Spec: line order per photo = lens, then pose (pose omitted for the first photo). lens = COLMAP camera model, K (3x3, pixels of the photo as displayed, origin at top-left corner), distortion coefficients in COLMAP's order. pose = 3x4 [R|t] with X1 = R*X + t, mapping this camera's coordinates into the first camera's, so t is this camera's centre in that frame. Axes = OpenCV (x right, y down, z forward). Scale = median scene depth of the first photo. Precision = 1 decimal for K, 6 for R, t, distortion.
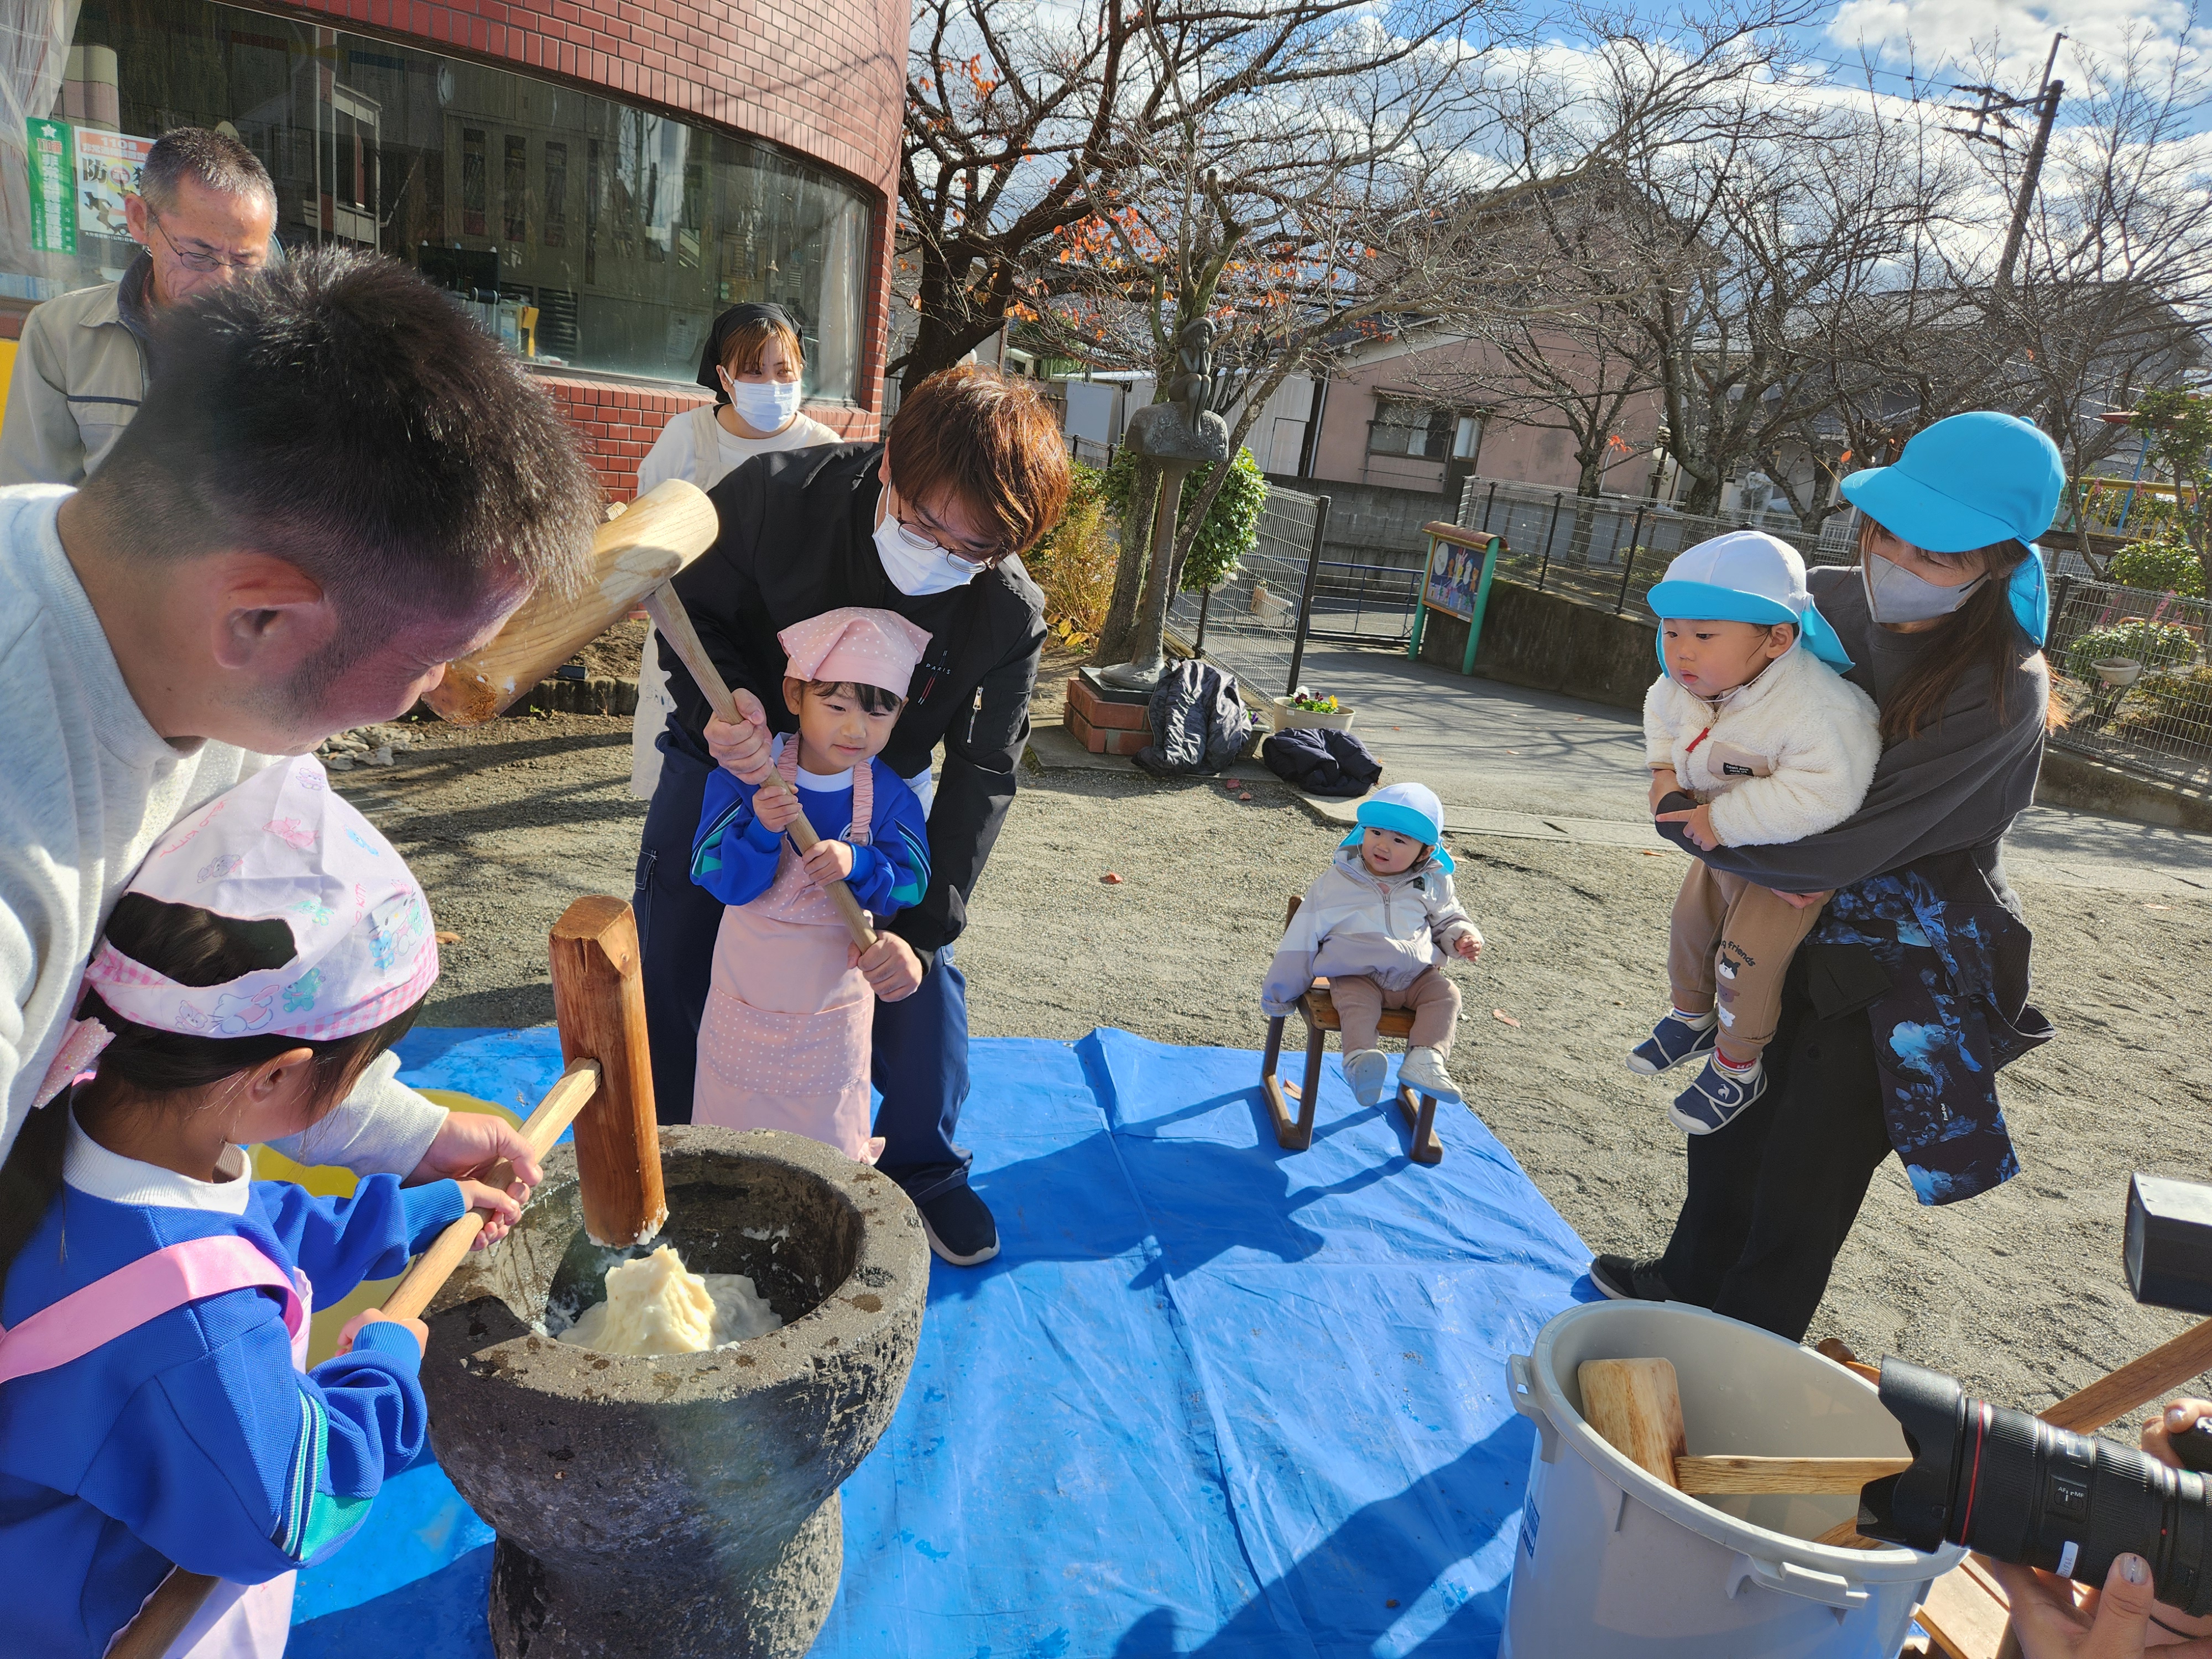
lens RADIAL K [[1439.9, 0, 1092.9], [0, 1439.9, 830.0], [0, 0, 1]] dist [0.001351, -0.000875]
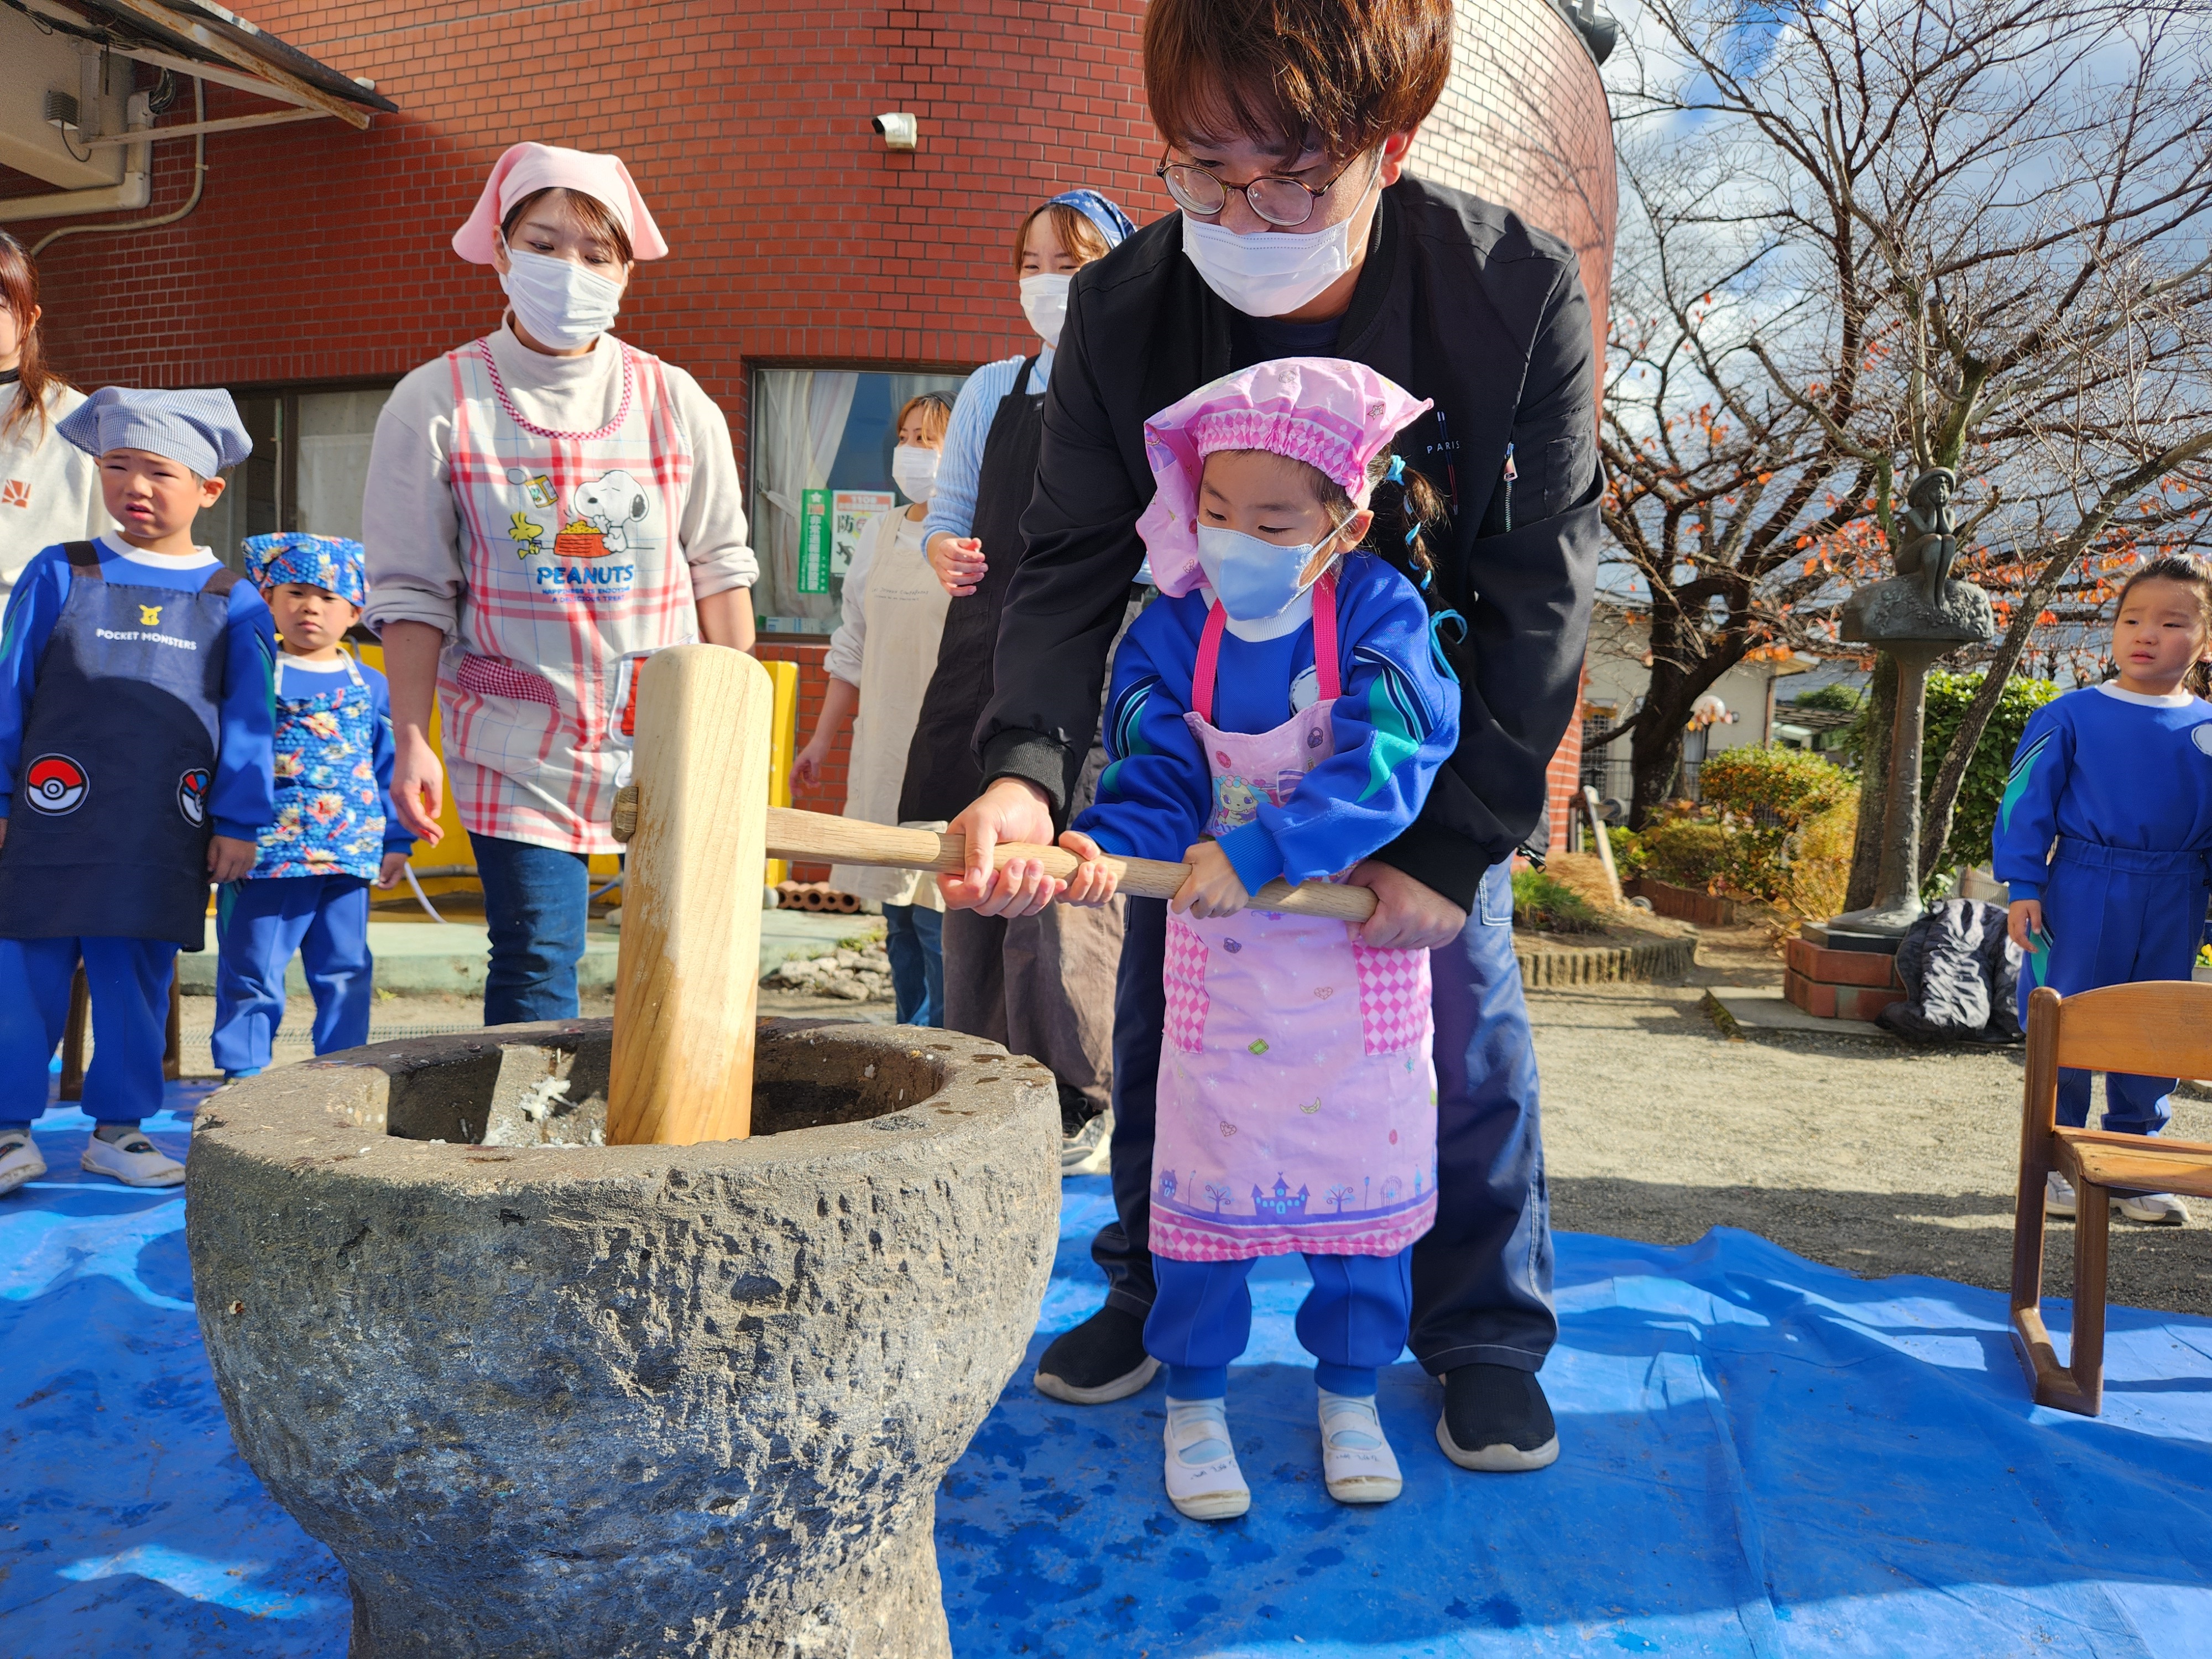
lens RADIAL K [[1458.9, 0, 1096.9], [0, 1458.9, 837.0], [0, 0, 1]] dist [0.063338, -0.057867]
pose [[0.873370, -0.070039, -0.481996, 0.049246], [-0.071612, 0.960386, -0.269314, 0.090530], [0.481765, 0.269727, 0.833756, 0.139615]]
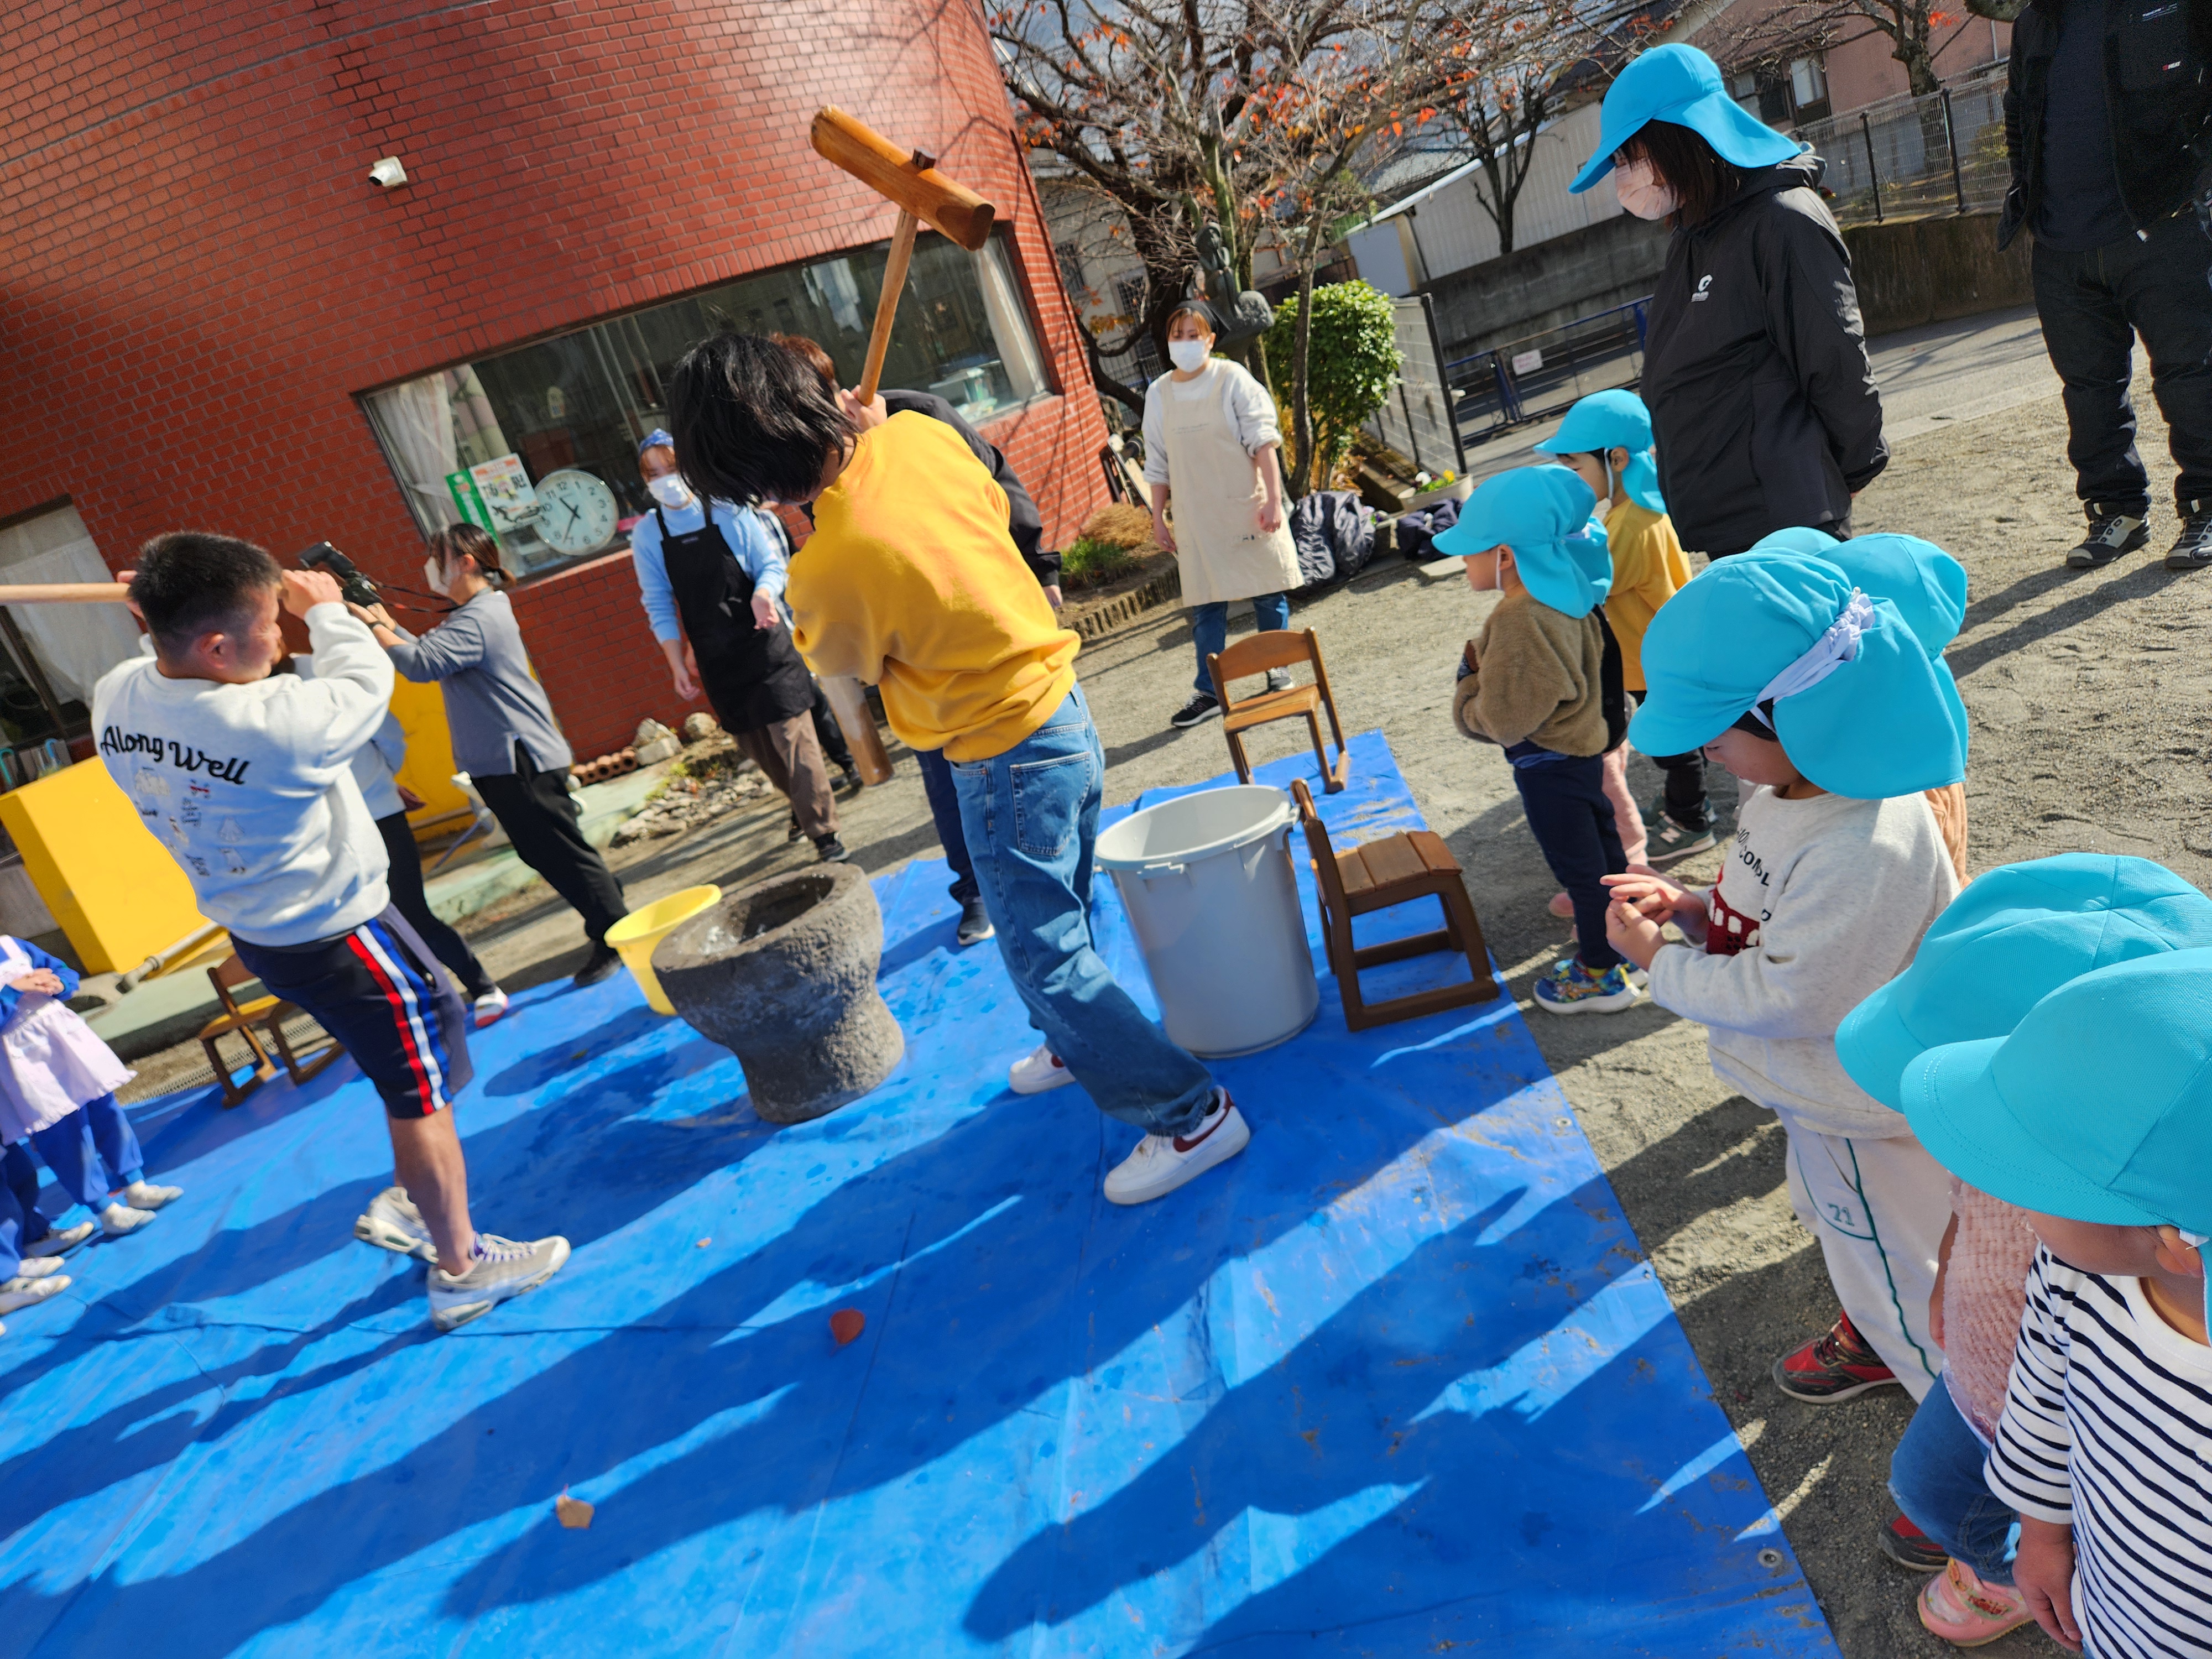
lens RADIAL K [[1451.2, 0, 1054.5], [0, 1451.2, 843.1], [0, 0, 1]] dist [0.076096, -0.096375]
pose [[0.868537, -0.318572, -0.379677, 0.254273], [0.339556, 0.940504, -0.012383, 0.096407], [0.361033, -0.118167, 0.925036, -0.225160]]
